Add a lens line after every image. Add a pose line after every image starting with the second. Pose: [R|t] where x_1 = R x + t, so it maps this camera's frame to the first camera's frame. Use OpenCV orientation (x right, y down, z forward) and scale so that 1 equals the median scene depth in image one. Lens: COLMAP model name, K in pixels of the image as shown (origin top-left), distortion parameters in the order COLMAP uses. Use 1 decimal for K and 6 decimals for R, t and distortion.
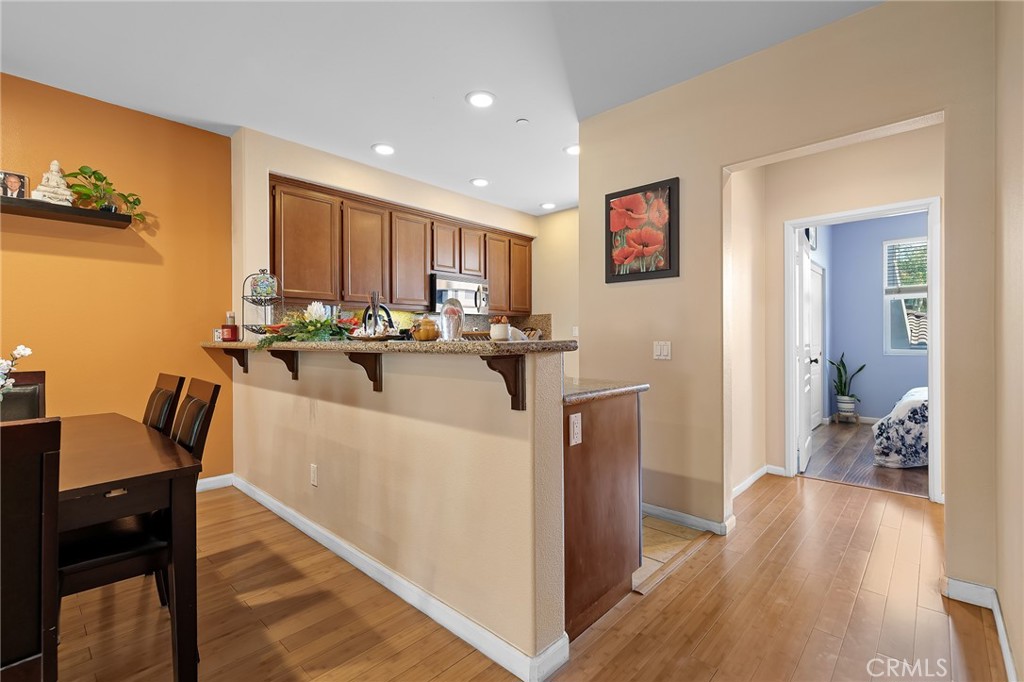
lens RADIAL K [[466.7, 0, 512.5], [0, 466.7, 340.5], [0, 0, 1]] dist [0.005414, 0.000809]
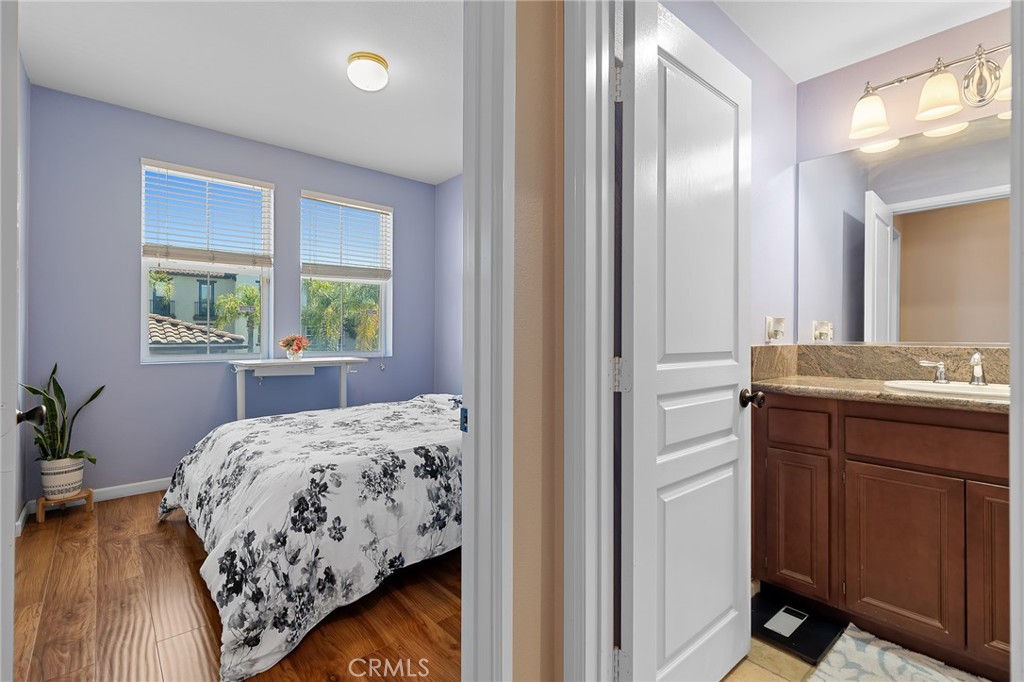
lens RADIAL K [[466.7, 0, 512.7], [0, 466.7, 337.0], [0, 0, 1]] dist [0.005414, 0.000809]
pose [[0.113539, 0.007756, 0.993503, 0.432550], [-0.006854, 0.999952, -0.007023, -0.001310], [-0.993510, -0.006012, 0.113587, 0.731051]]
